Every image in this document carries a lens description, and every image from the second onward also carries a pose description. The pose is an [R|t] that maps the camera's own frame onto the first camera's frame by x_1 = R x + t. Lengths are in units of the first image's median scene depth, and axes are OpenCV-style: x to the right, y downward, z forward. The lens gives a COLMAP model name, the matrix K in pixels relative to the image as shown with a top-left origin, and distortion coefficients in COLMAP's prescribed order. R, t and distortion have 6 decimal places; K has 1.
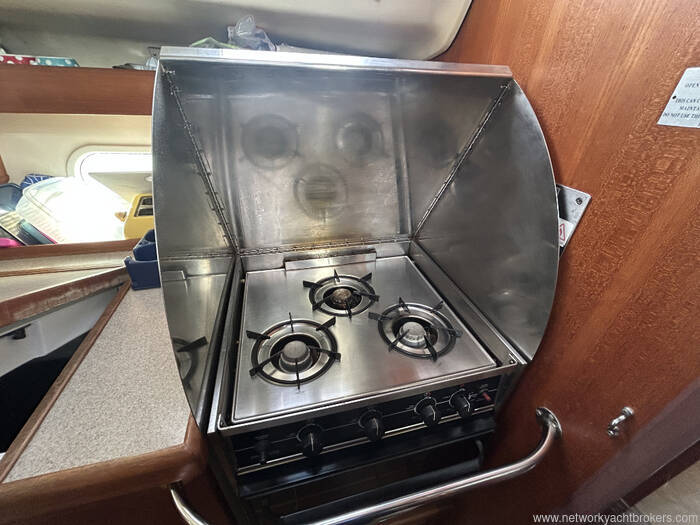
lens RADIAL K [[279.2, 0, 347.0], [0, 279.2, 260.2], [0, 0, 1]] dist [0.001478, 0.000061]
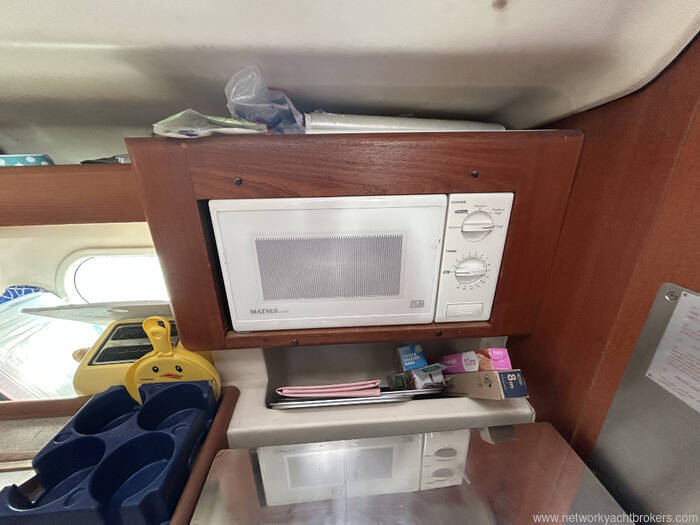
lens RADIAL K [[279.2, 0, 347.3], [0, 279.2, 259.6], [0, 0, 1]] dist [0.001478, 0.000061]
pose [[0.980668, 0.009715, -0.195438, -0.044017], [-0.047969, 0.980227, -0.191972, -0.354818], [0.189708, 0.197636, 0.961744, 0.508872]]
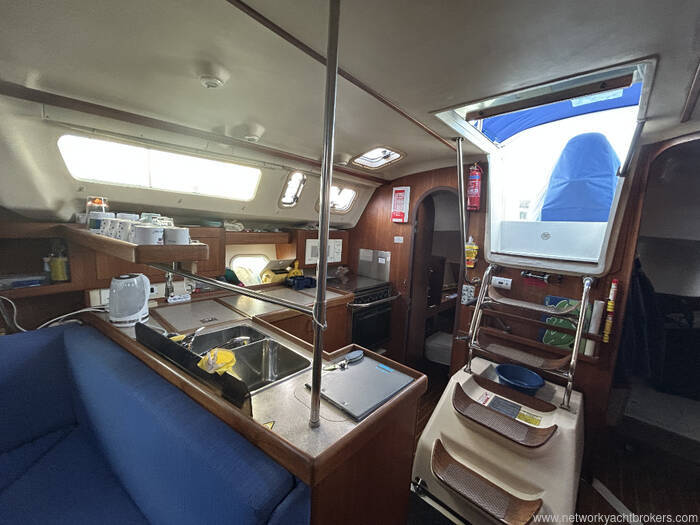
lens RADIAL K [[279.2, 0, 348.6], [0, 279.2, 261.6], [0, 0, 1]] dist [0.001478, 0.000061]
pose [[0.839671, -0.065737, 0.539103, -2.034528], [0.266927, 0.914432, -0.304244, 0.987420], [-0.472973, 0.399366, 0.785368, -2.086888]]
